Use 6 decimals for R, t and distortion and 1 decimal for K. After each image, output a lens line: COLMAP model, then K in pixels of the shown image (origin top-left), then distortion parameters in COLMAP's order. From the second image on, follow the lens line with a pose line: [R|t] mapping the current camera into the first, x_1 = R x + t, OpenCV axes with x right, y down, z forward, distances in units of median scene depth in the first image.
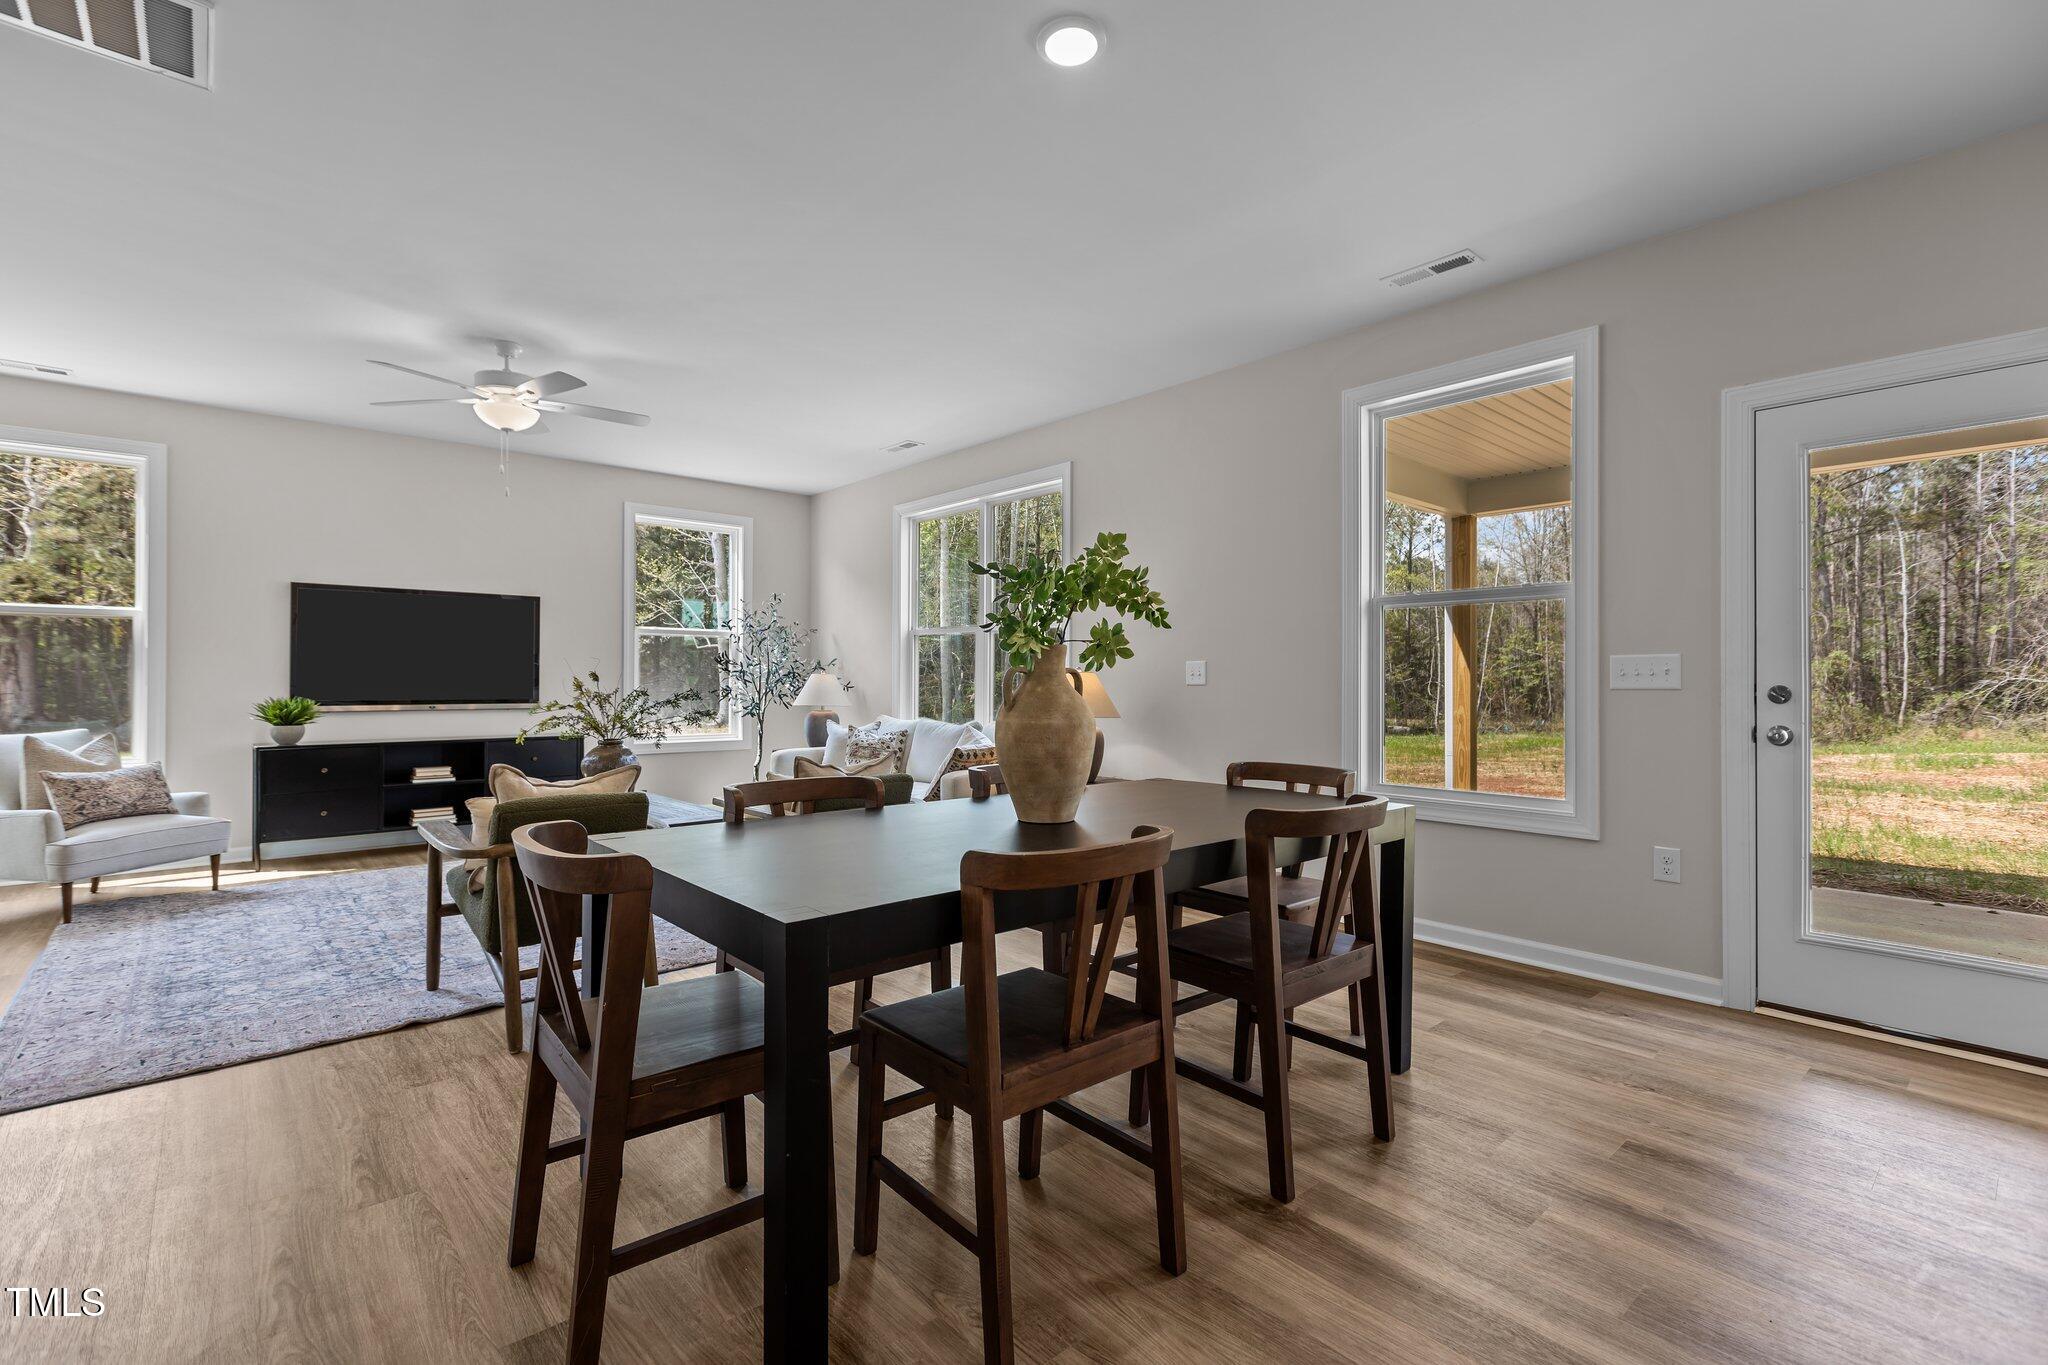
lens RADIAL K [[915.6, 0, 1019.9], [0, 915.6, 677.7], [0, 0, 1]] dist [0.000363, -0.000367]
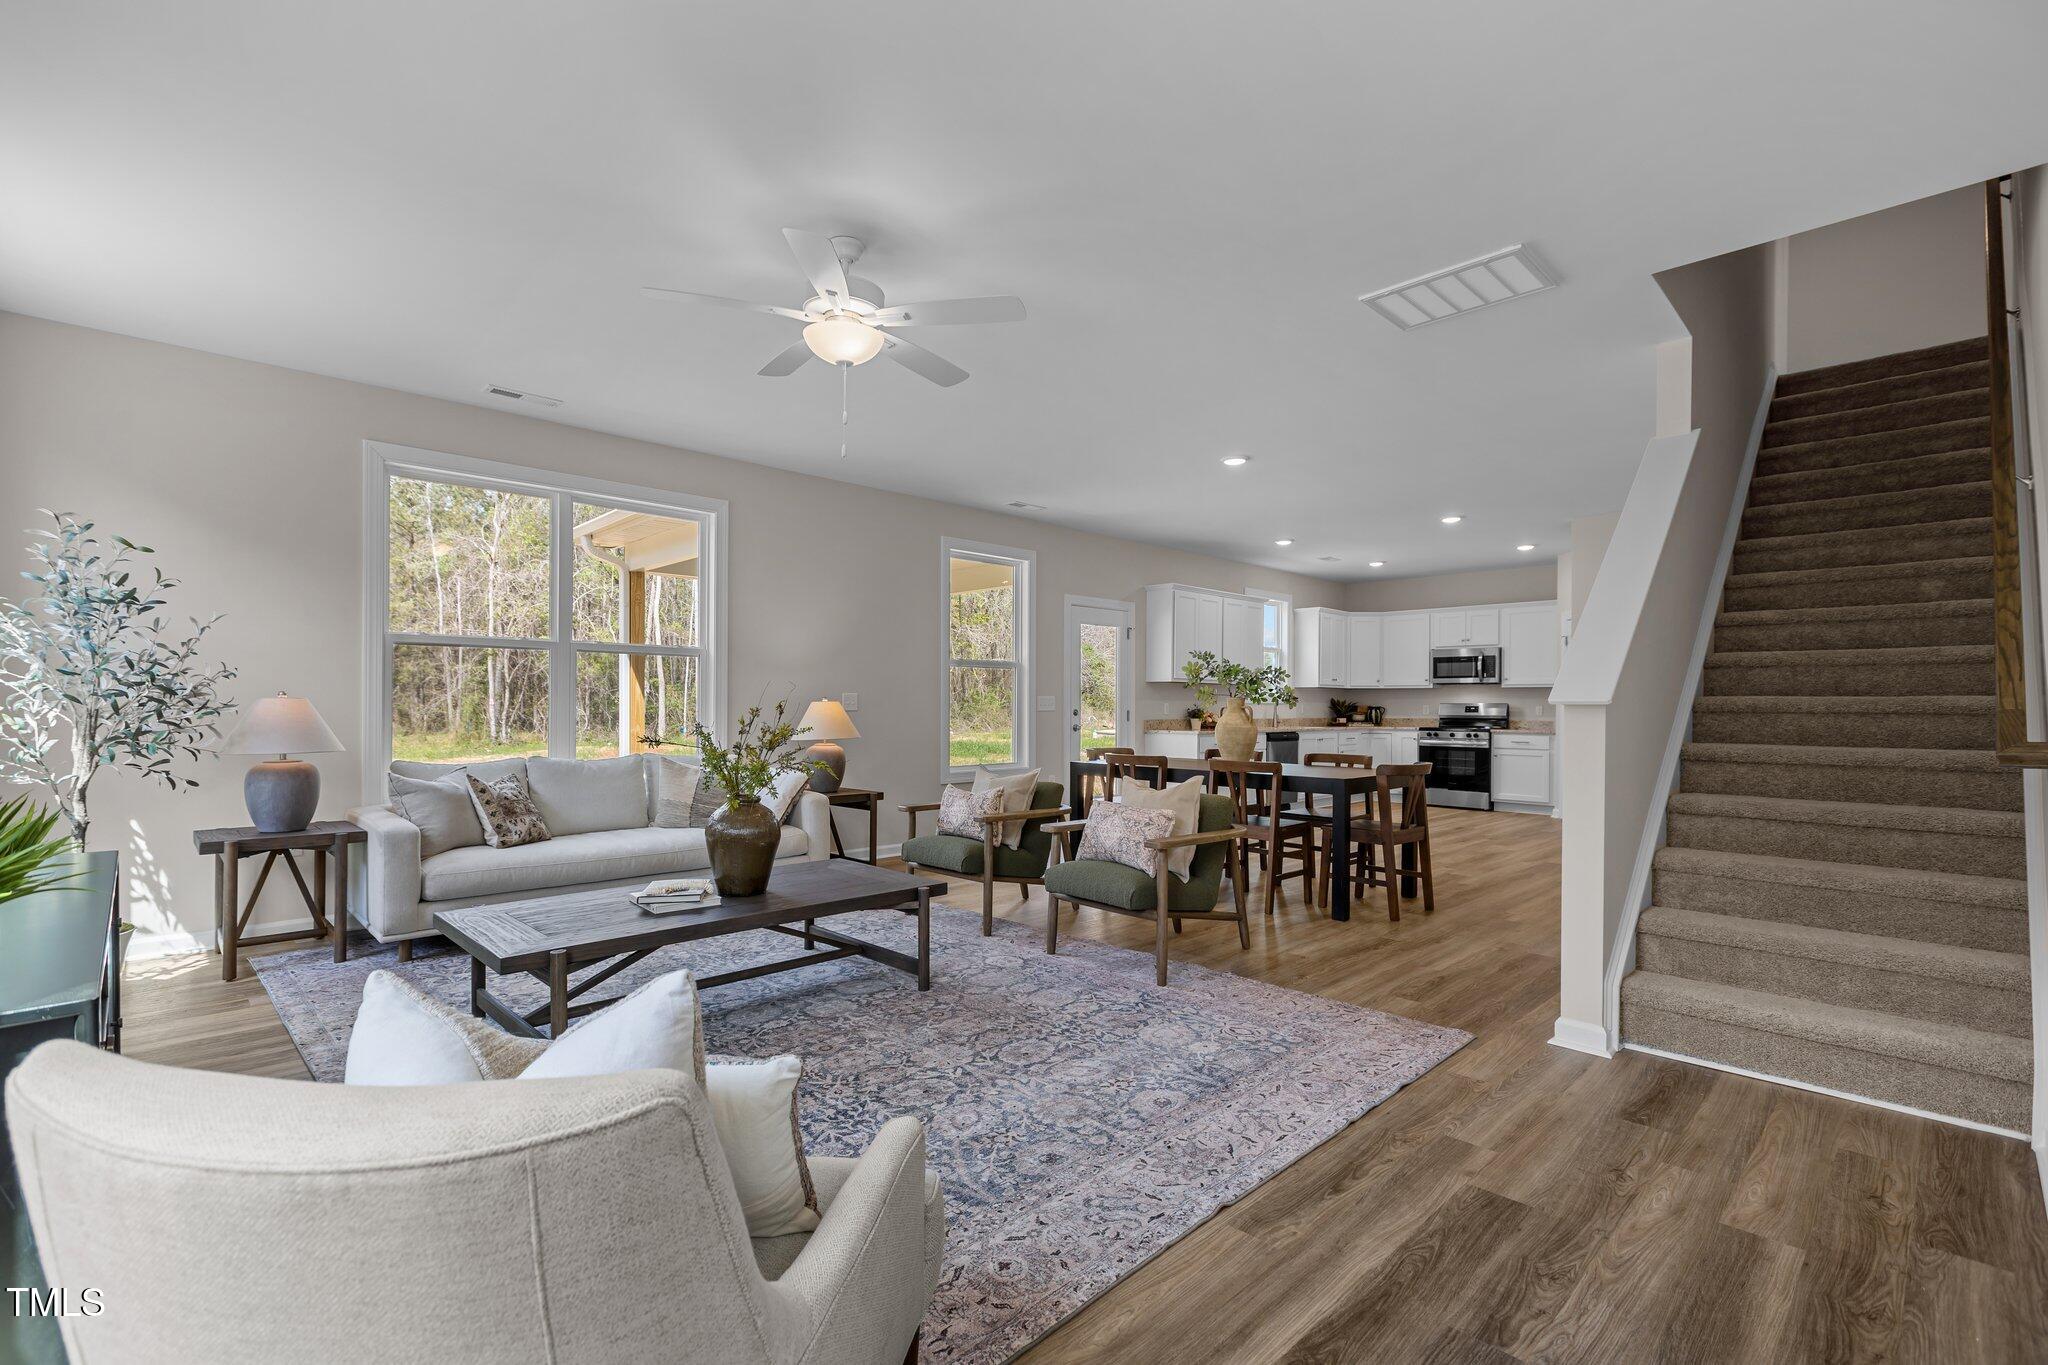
lens RADIAL K [[915.6, 0, 1011.9], [0, 915.6, 698.1], [0, 0, 1]] dist [0.000363, -0.000367]
pose [[-0.038156, 0.001576, 0.999271, -1.833094], [-0.008648, 0.999961, -0.001907, -0.016248], [-0.999234, -0.008715, -0.038141, 1.270142]]
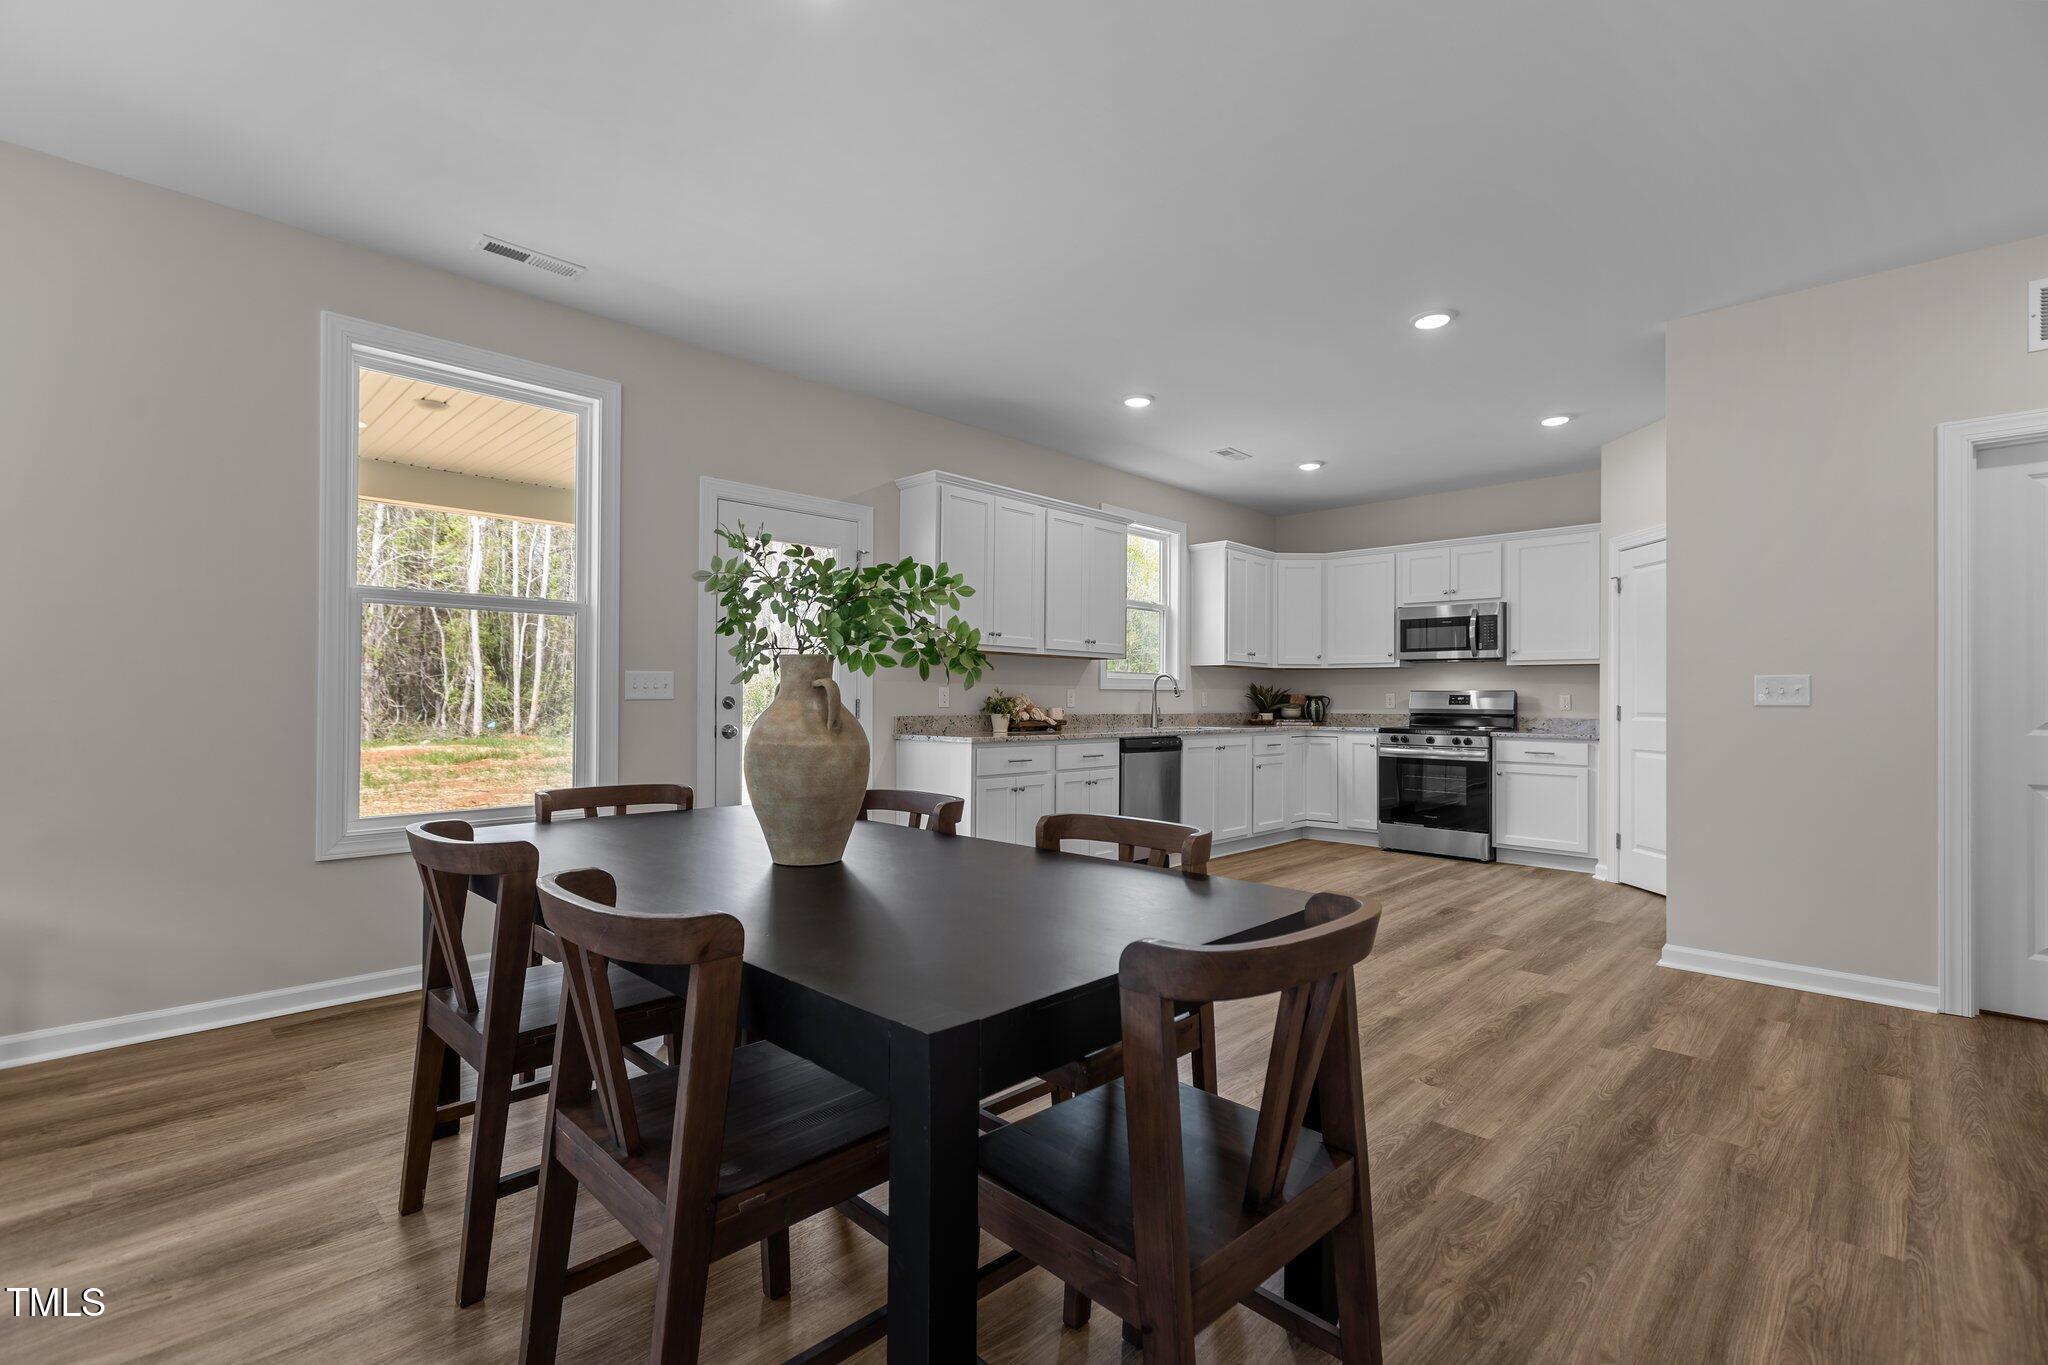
lens RADIAL K [[915.6, 0, 1019.9], [0, 915.6, 683.0], [0, 0, 1]] dist [0.000363, -0.000367]
pose [[-0.072642, 0.010729, 0.997300, -0.609175], [-0.010307, 0.999881, -0.011507, -0.000155], [-0.997305, -0.011115, -0.072523, 0.641738]]
